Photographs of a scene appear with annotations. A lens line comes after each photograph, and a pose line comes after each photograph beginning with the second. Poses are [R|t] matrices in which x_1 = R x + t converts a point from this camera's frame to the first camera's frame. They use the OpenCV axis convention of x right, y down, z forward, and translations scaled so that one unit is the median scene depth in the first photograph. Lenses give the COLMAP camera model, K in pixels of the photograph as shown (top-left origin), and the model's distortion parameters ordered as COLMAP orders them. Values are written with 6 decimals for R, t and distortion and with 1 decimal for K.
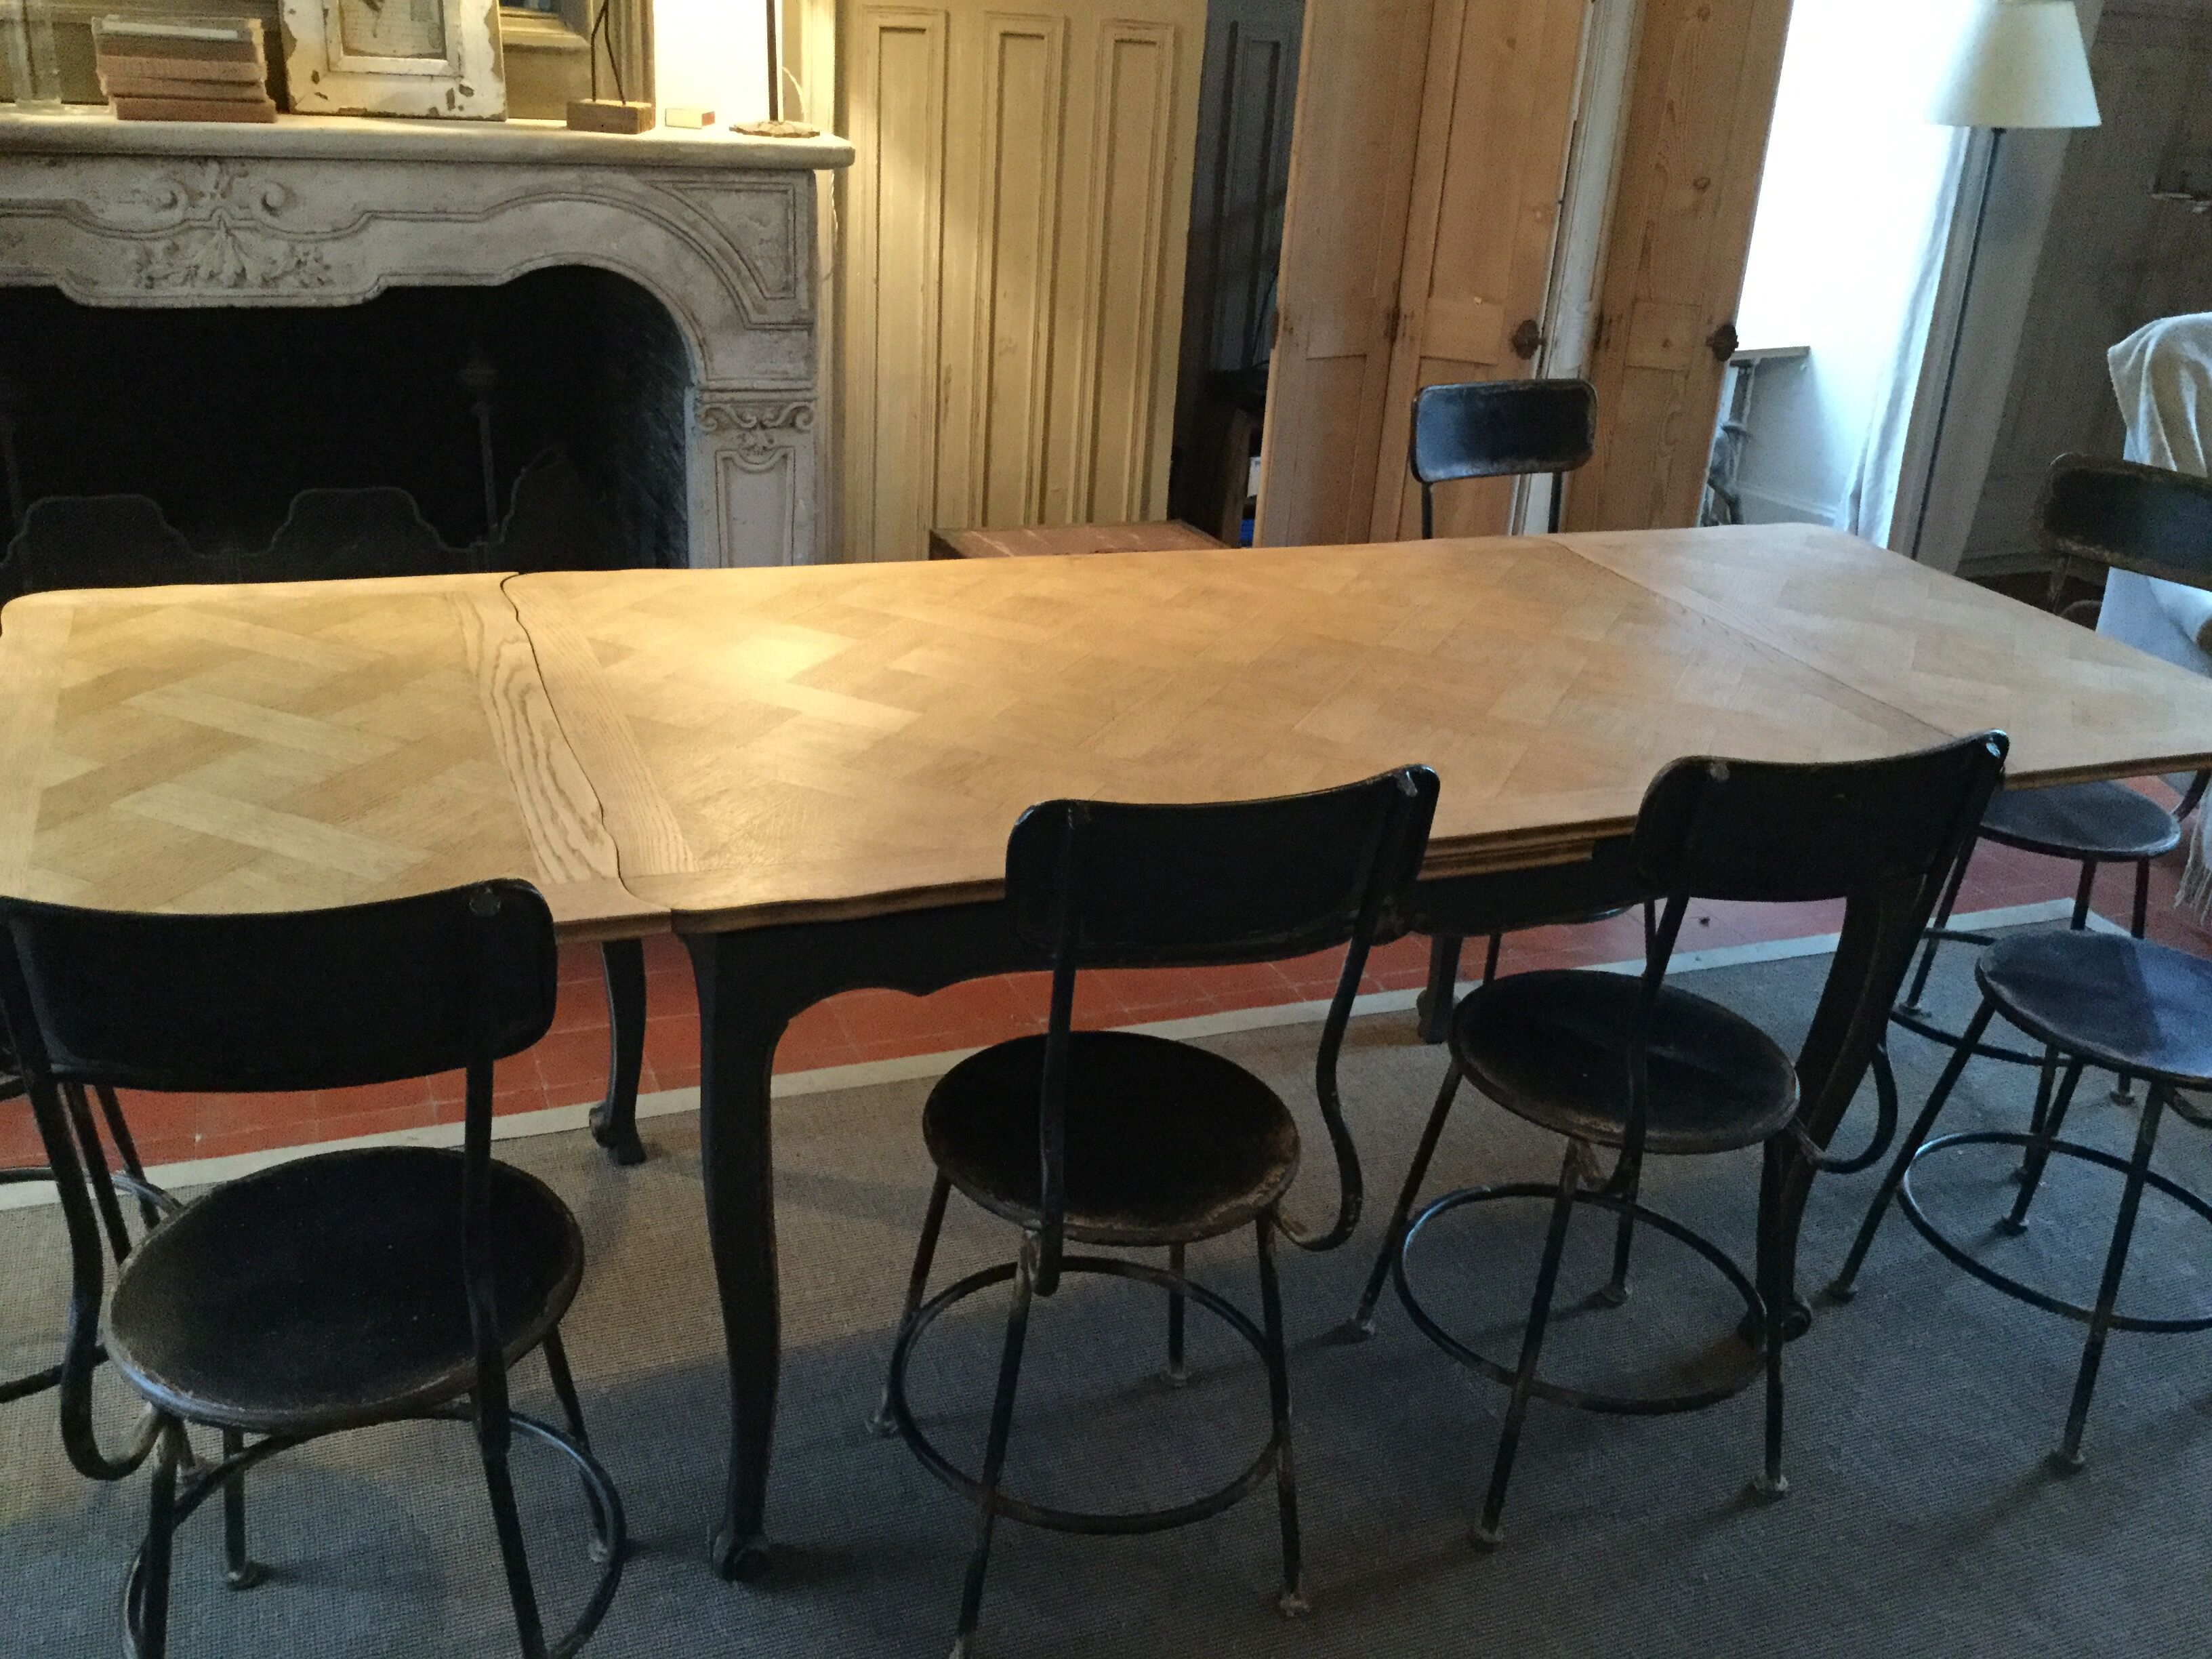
lens RADIAL K [[1983.9, 0, 1099.1], [0, 1983.9, 830.9], [0, 0, 1]] dist [0.073018, -0.146538]
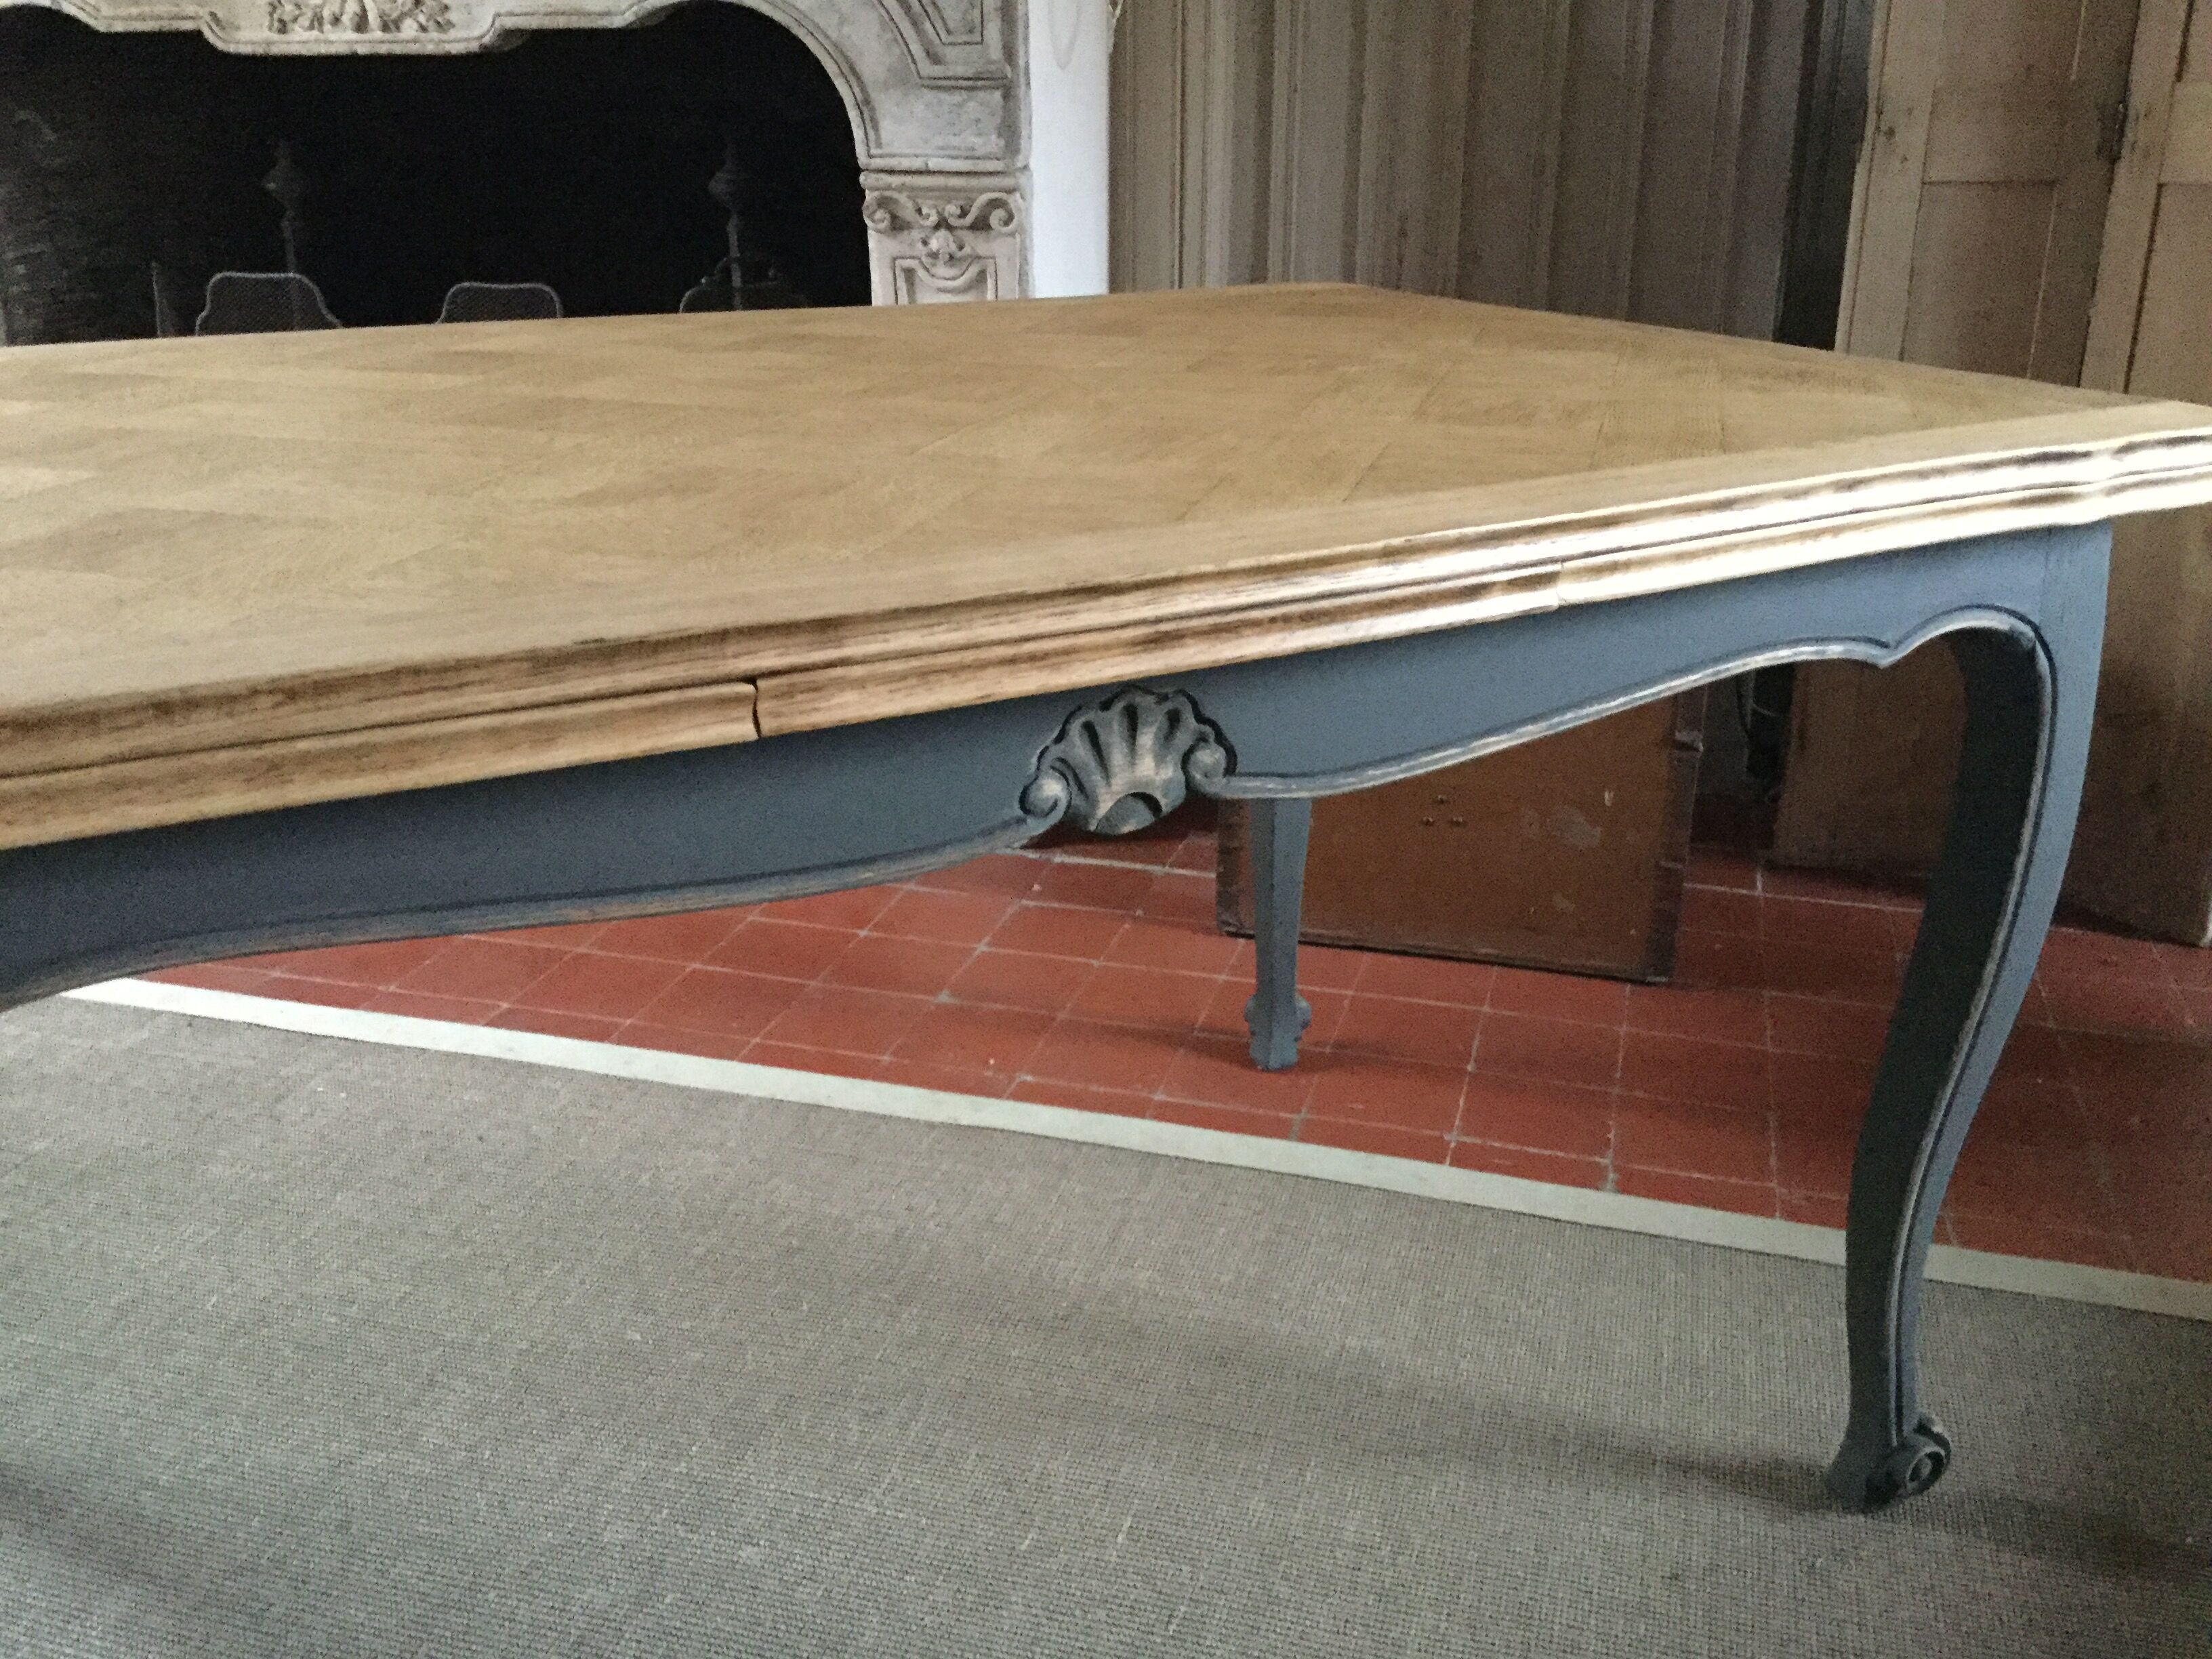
lens RADIAL K [[2006.4, 0, 1104.3], [0, 2006.4, 853.1], [0, 0, 1]] dist [0.044929, -0.089616]
pose [[0.785442, 0.162426, -0.597242, 0.403922], [-0.199484, 0.979892, 0.004146, 0.014647], [0.585907, 0.115884, 0.802050, 0.498978]]
